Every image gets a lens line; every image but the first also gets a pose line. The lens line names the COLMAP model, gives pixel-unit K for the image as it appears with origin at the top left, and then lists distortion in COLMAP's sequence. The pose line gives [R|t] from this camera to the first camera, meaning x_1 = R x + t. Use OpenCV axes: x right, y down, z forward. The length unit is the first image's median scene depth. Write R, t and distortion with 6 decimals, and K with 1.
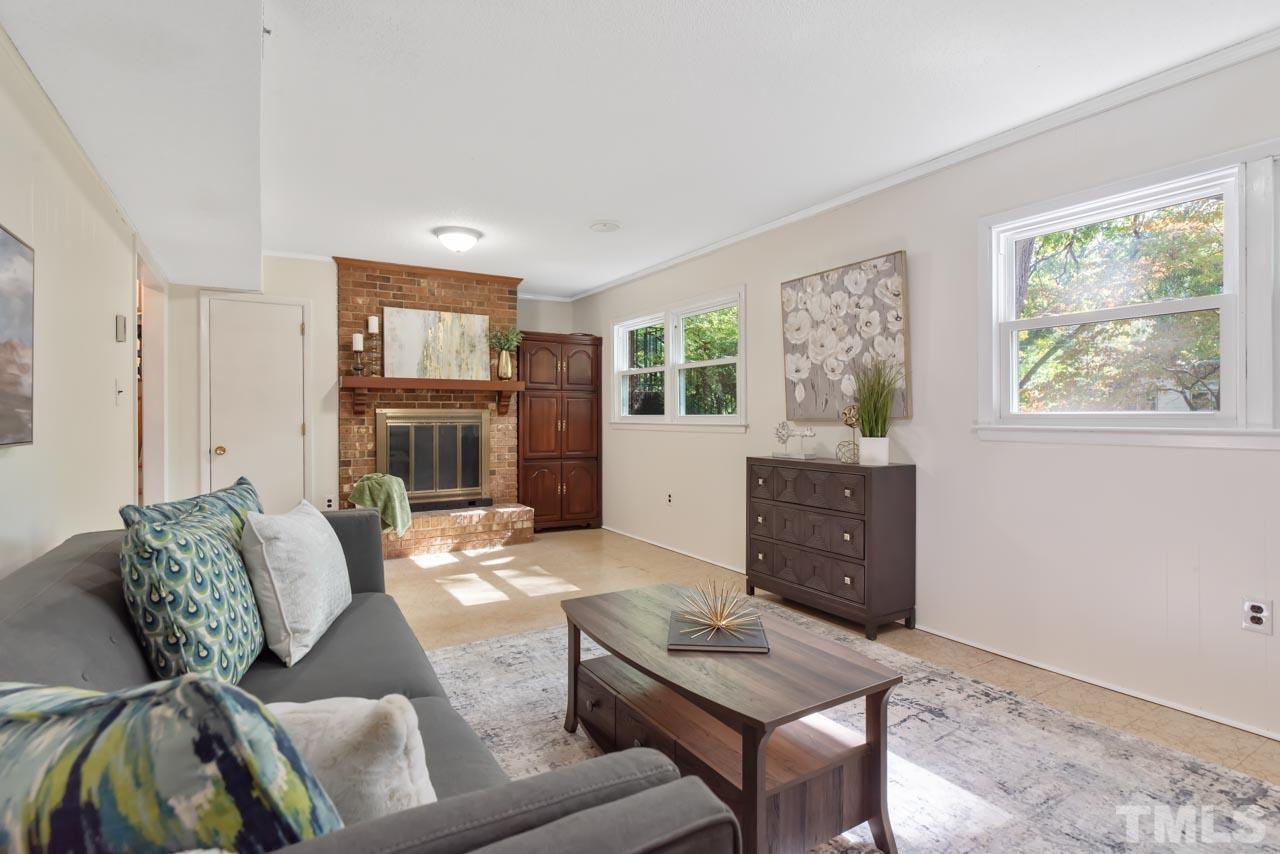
lens RADIAL K [[621.2, 0, 655.3], [0, 621.2, 414.4], [0, 0, 1]] dist [-0.003913, 0.000628]
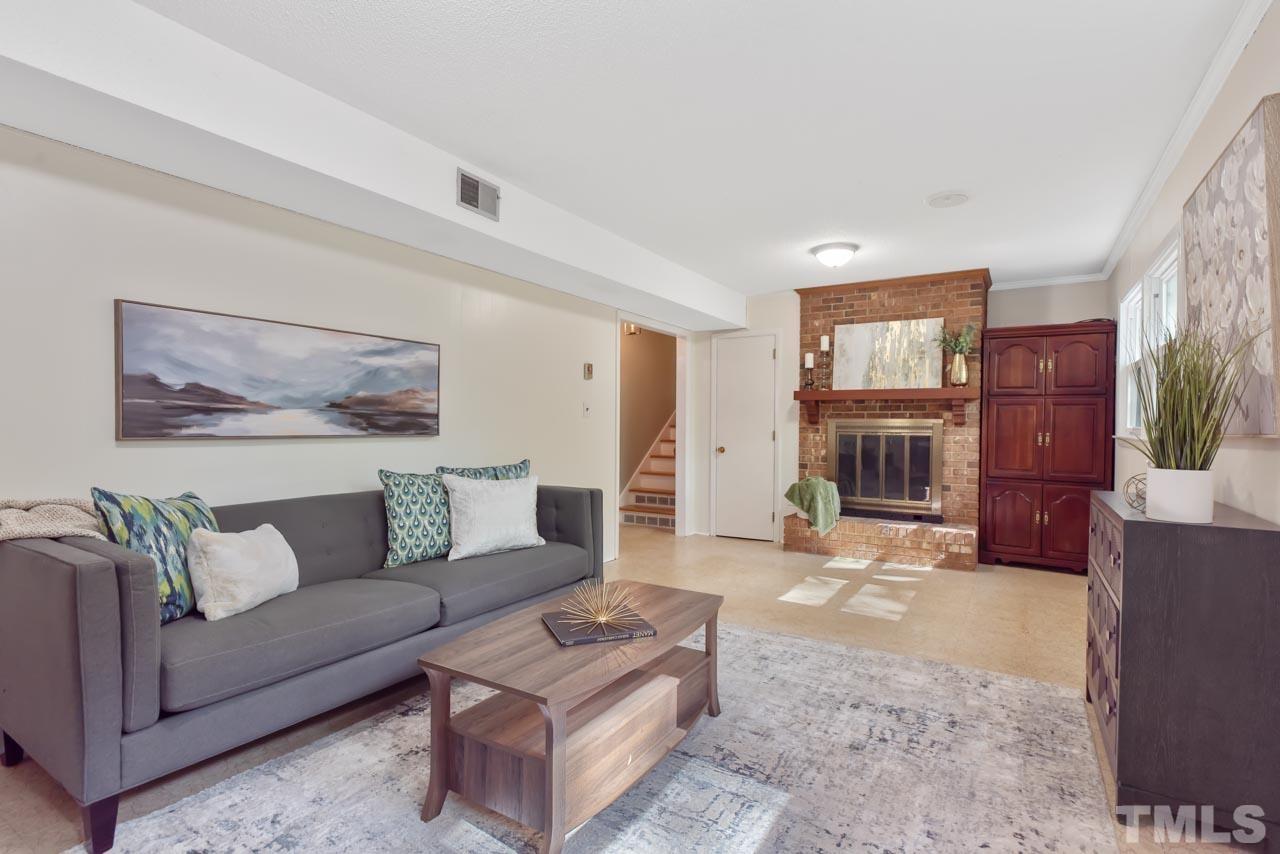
lens RADIAL K [[621.2, 0, 648.1], [0, 621.2, 427.9], [0, 0, 1]] dist [-0.003913, 0.000628]
pose [[0.449401, 0.010119, -0.893273, 0.392470], [-0.005665, 0.999948, 0.008477, -0.000498], [0.893312, 0.001251, 0.449435, 0.213166]]
